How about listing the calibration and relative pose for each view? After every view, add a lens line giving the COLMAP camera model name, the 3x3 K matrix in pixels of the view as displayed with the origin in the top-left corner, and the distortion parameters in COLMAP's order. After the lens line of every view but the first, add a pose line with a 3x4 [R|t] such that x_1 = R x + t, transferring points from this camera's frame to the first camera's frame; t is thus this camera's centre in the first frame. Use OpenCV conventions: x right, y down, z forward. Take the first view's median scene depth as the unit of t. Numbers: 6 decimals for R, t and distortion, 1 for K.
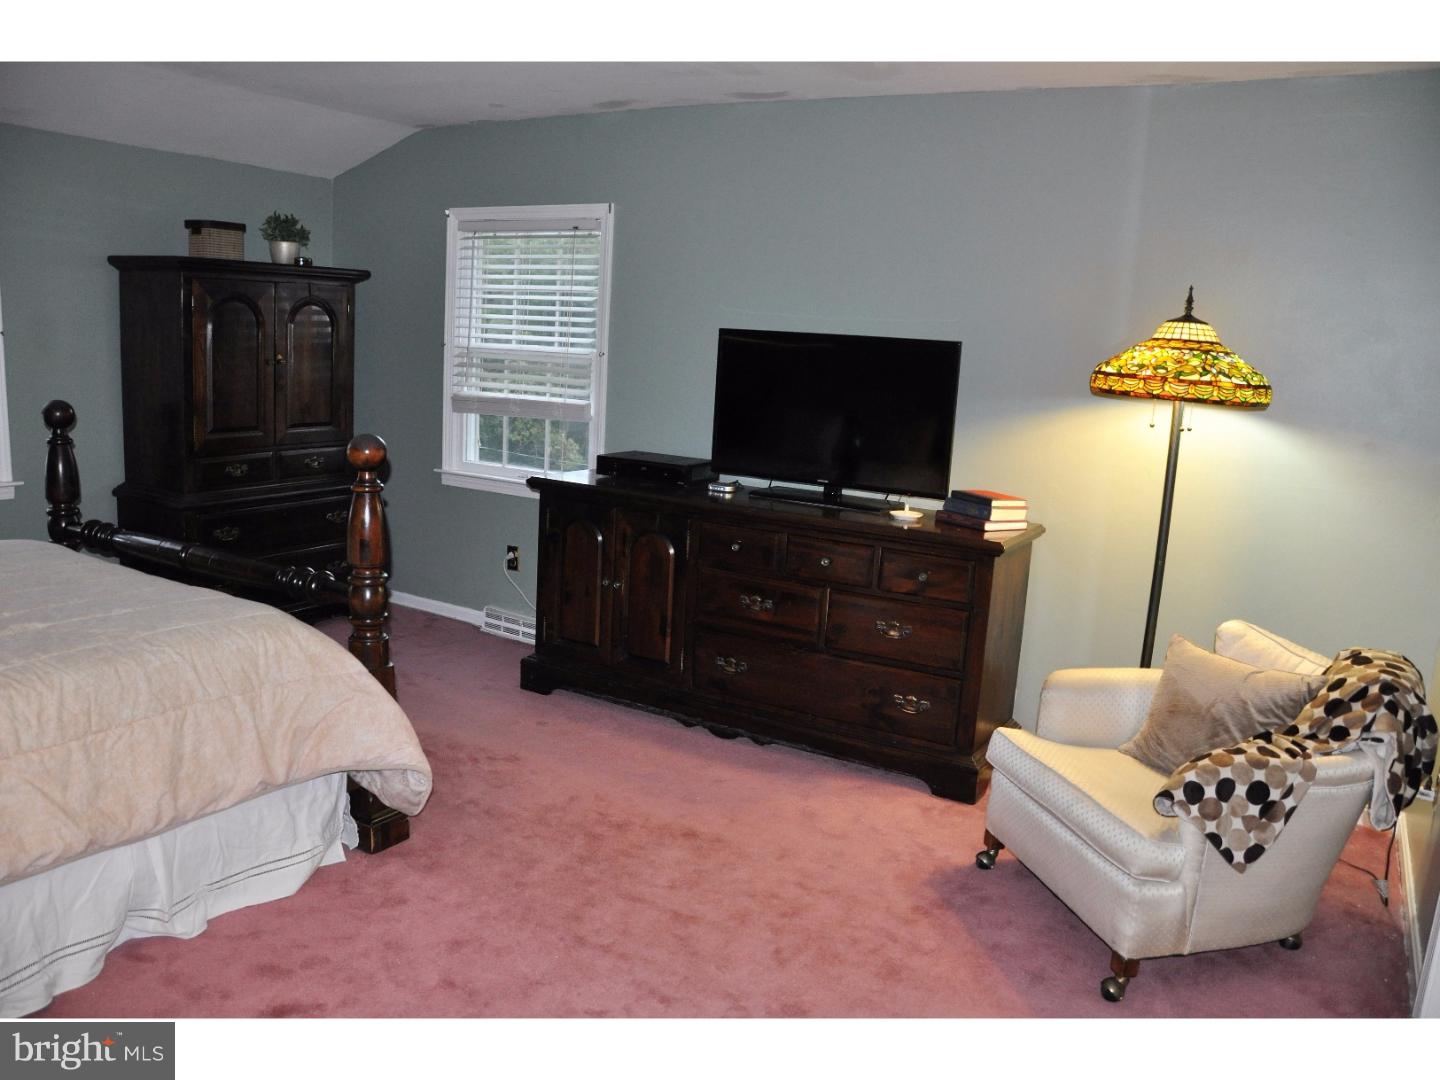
lens RADIAL K [[1121.3, 0, 728.6], [0, 1121.3, 539.6], [0, 0, 1]] dist [-0.153136, 0.090716]
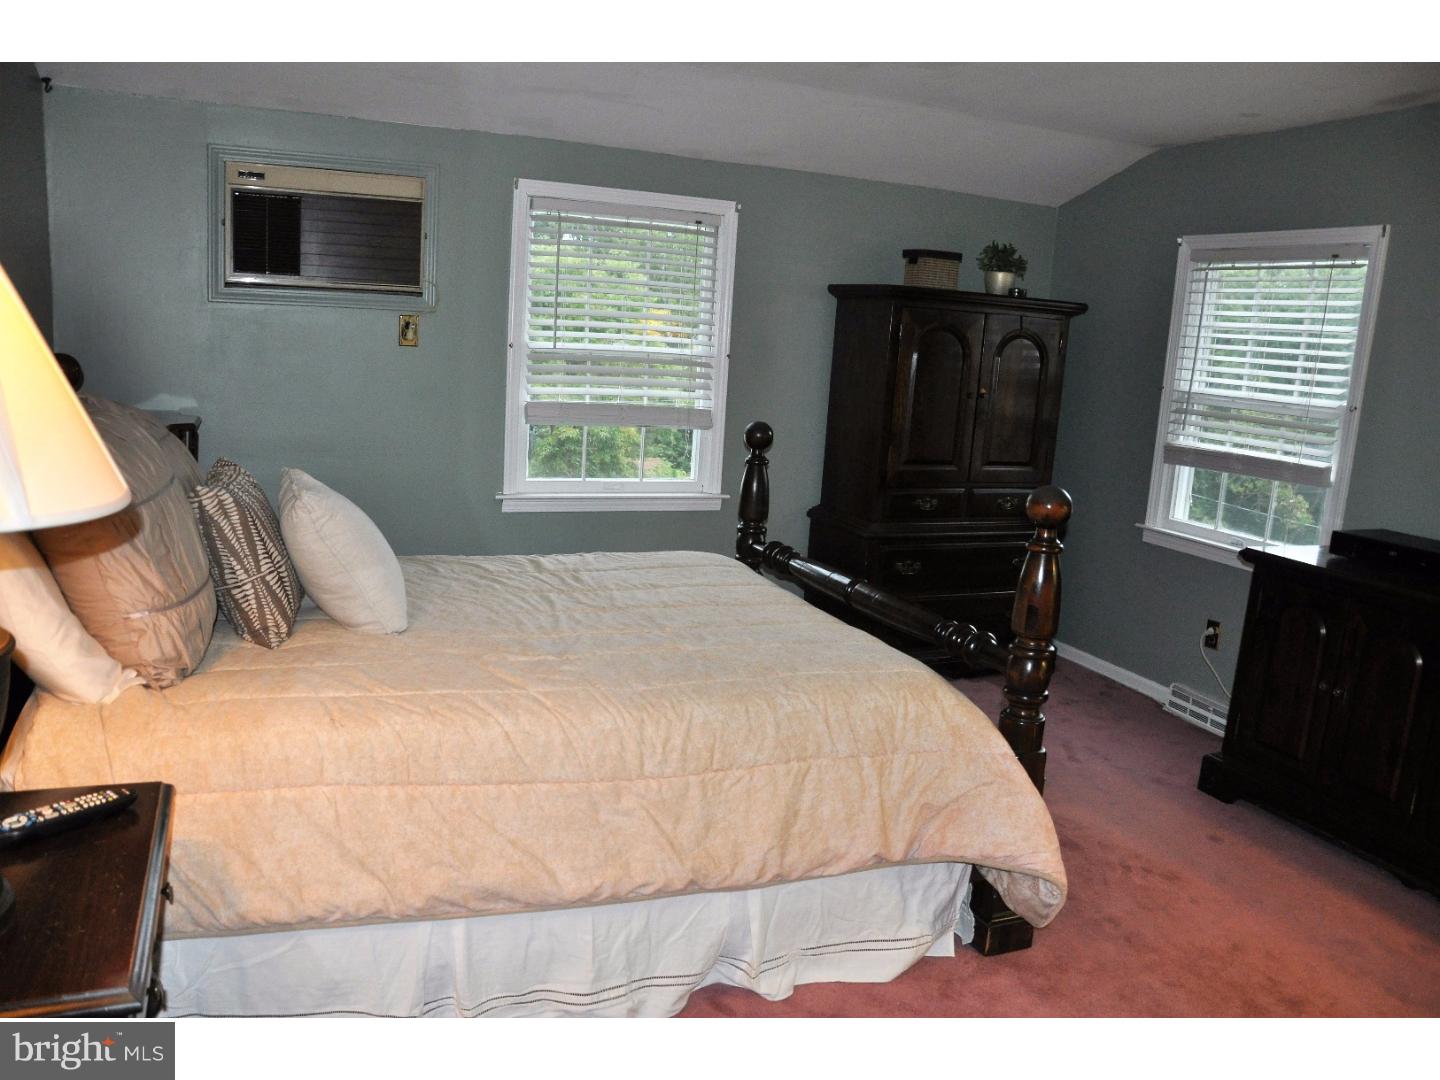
lens RADIAL K [[1121.3, 0, 683.1], [0, 1121.3, 550.3], [0, 0, 1]] dist [-0.153136, 0.090716]
pose [[0.786613, 0.115385, -0.606569, -0.016707], [-0.128822, 0.991434, 0.021536, -0.020737], [0.603858, 0.061199, 0.794739, 0.102604]]
